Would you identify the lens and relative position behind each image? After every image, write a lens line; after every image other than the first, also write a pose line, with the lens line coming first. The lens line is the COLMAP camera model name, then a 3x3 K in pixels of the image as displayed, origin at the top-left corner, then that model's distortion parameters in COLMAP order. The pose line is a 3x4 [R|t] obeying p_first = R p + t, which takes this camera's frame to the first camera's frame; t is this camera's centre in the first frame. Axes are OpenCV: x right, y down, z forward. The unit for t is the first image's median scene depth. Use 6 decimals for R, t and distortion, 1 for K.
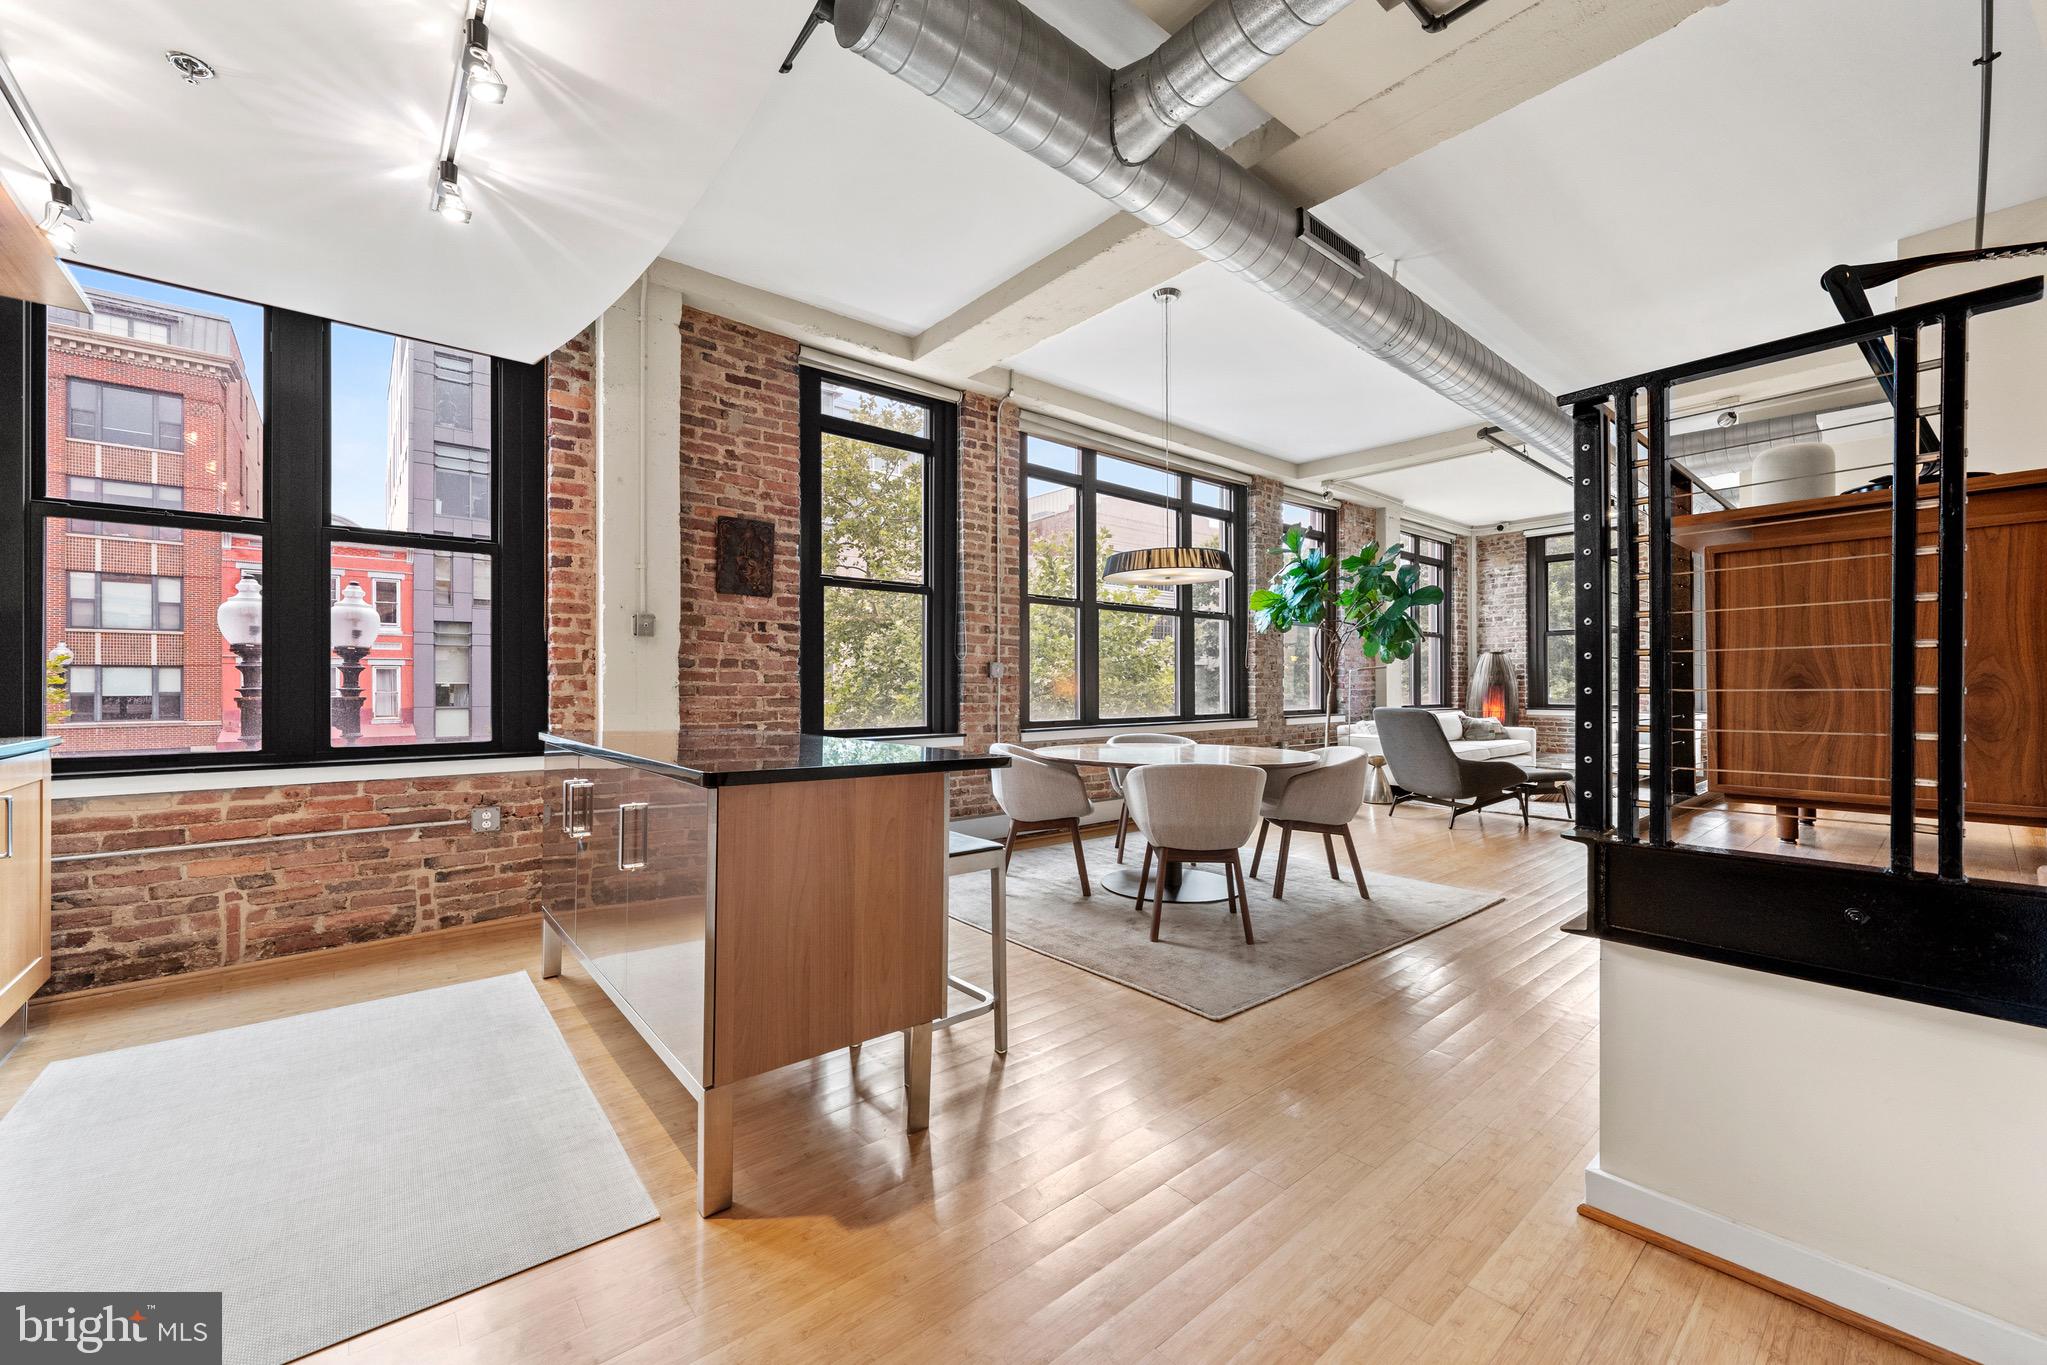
lens RADIAL K [[790.4, 0, 1023.9], [0, 790.4, 686.1], [0, 0, 1]] dist [-0.008692, 0.001346]
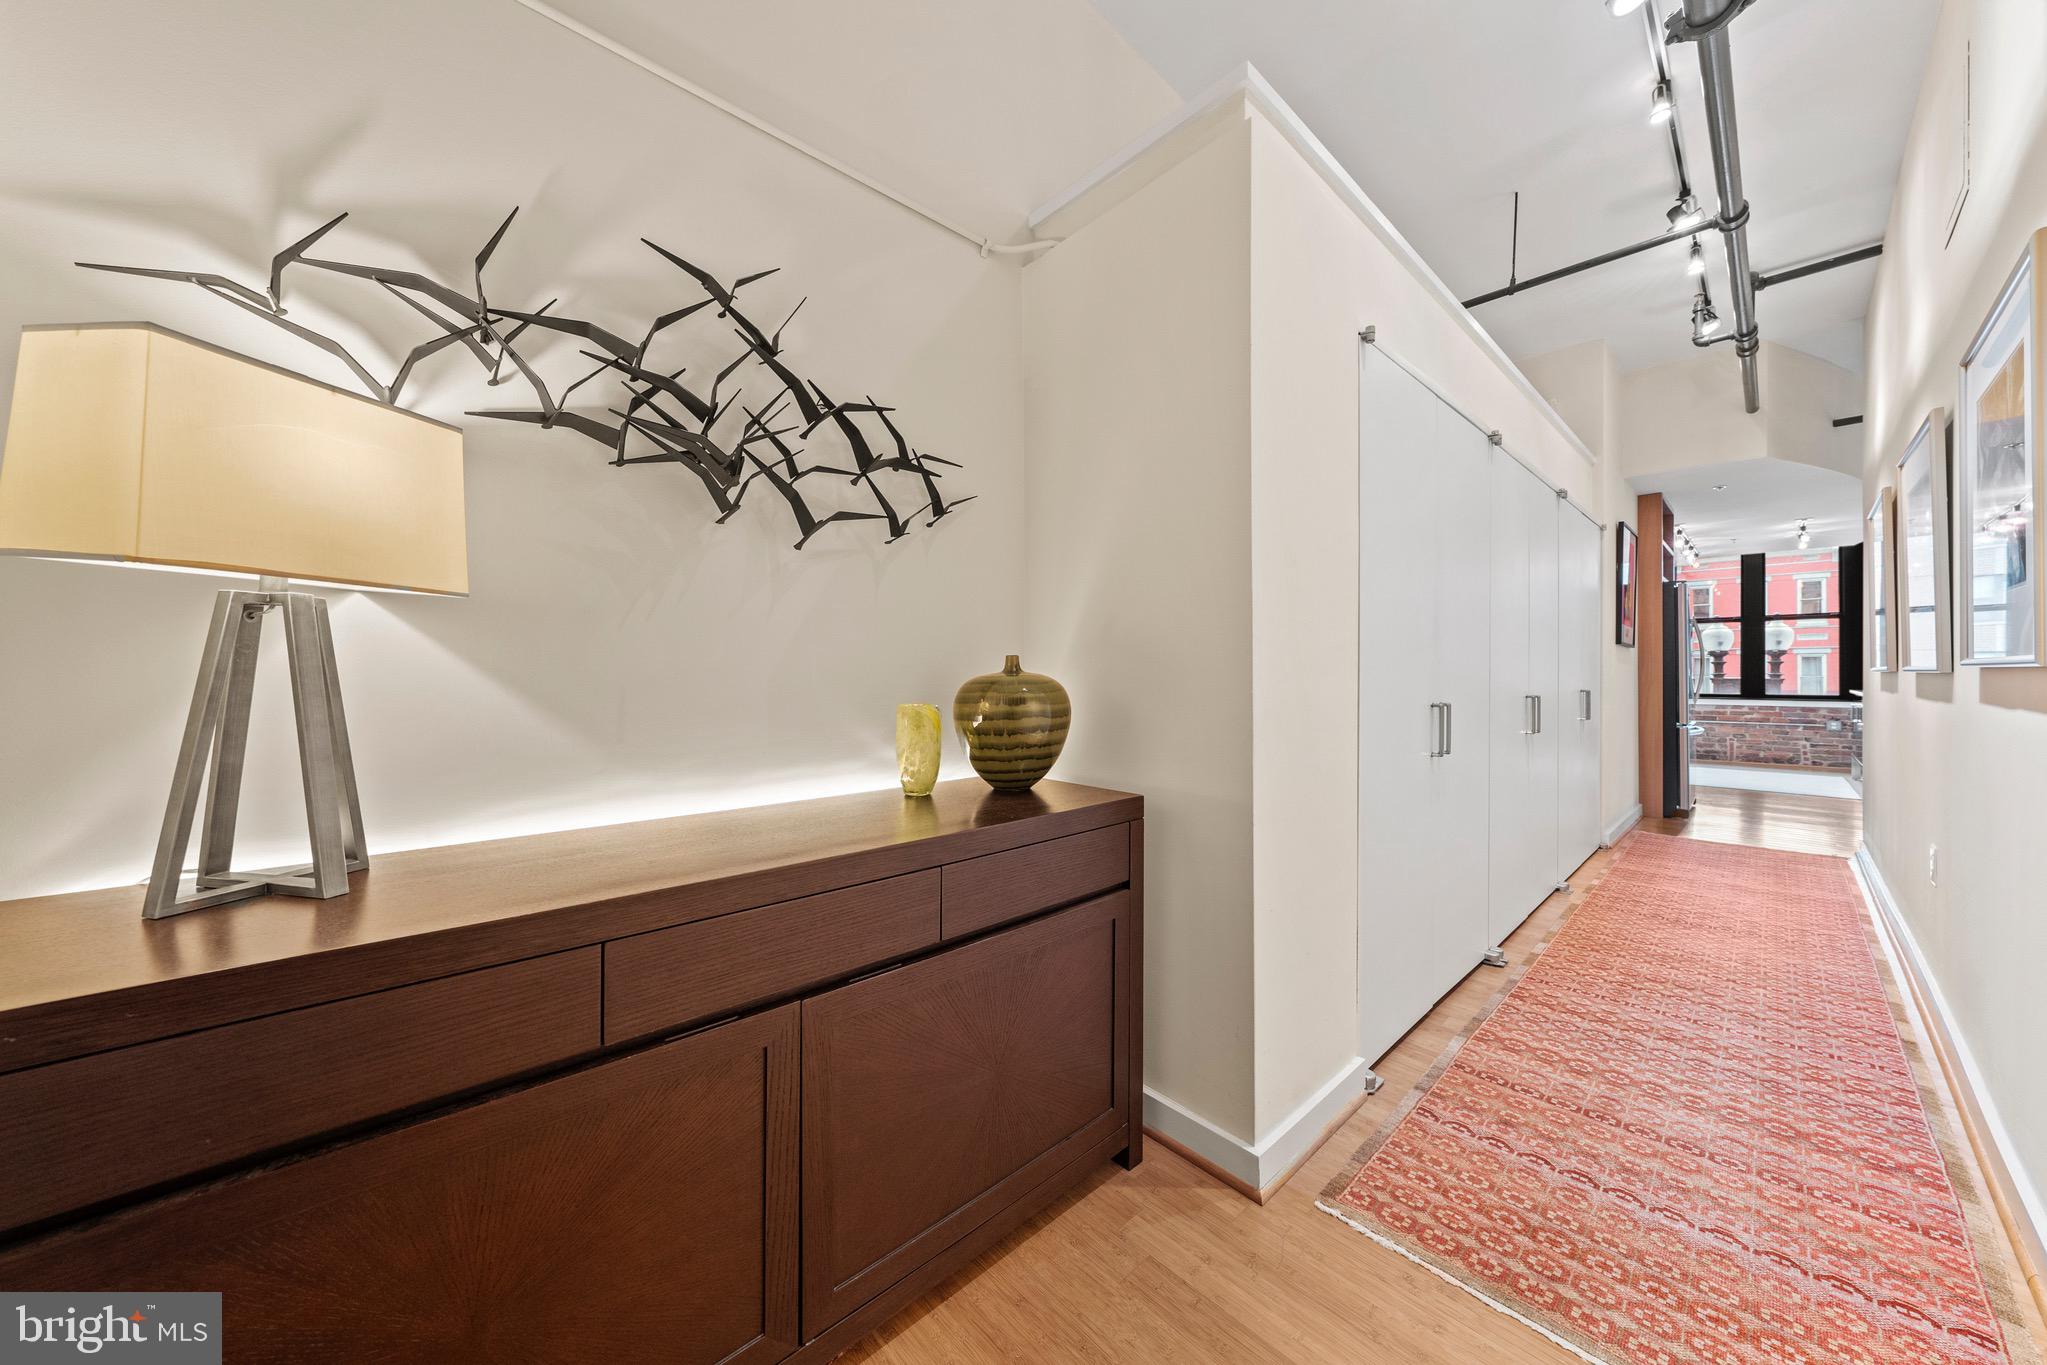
lens RADIAL K [[725.0, 0, 1016.1], [0, 725.0, 676.7], [0, 0, 1]] dist [-0.006082, 0.001221]
pose [[0.048098, 0.002749, -0.998839, 0.971708], [0.004092, 0.999987, 0.002950, -0.000617], [0.998834, -0.004229, 0.048086, -1.118967]]
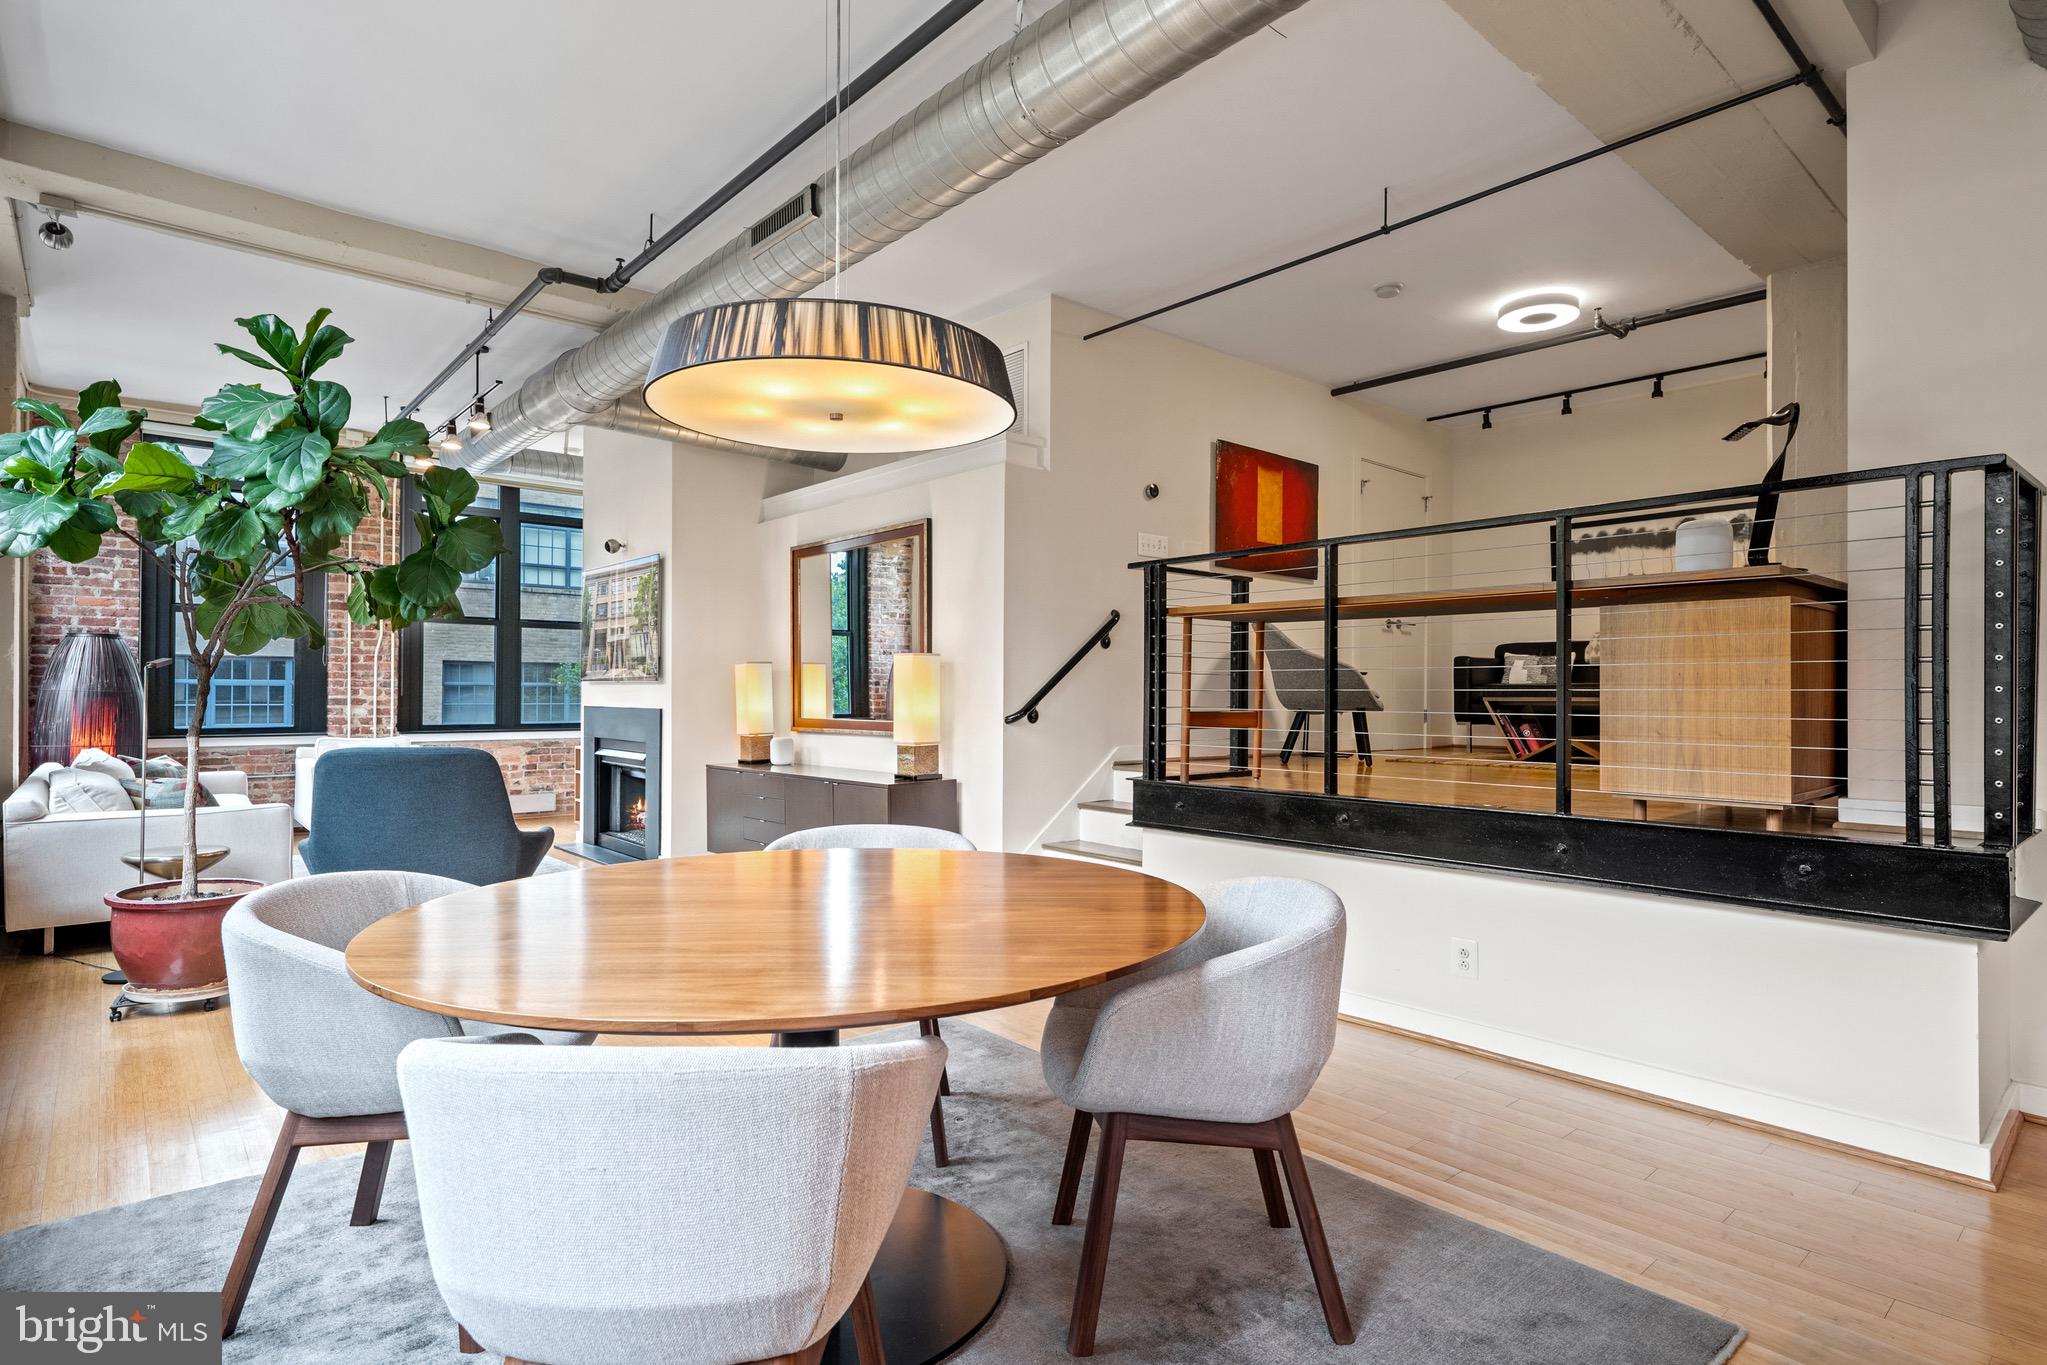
lens RADIAL K [[1049.2, 0, 1023.1], [0, 1049.2, 686.6], [0, 0, 1]] dist [-0.002919, 0.004073]
pose [[-0.017964, 0.007158, 0.999813, -0.240066], [-0.003381, 0.999968, -0.007220, -0.008440], [-0.999833, -0.003510, -0.017940, 0.748466]]
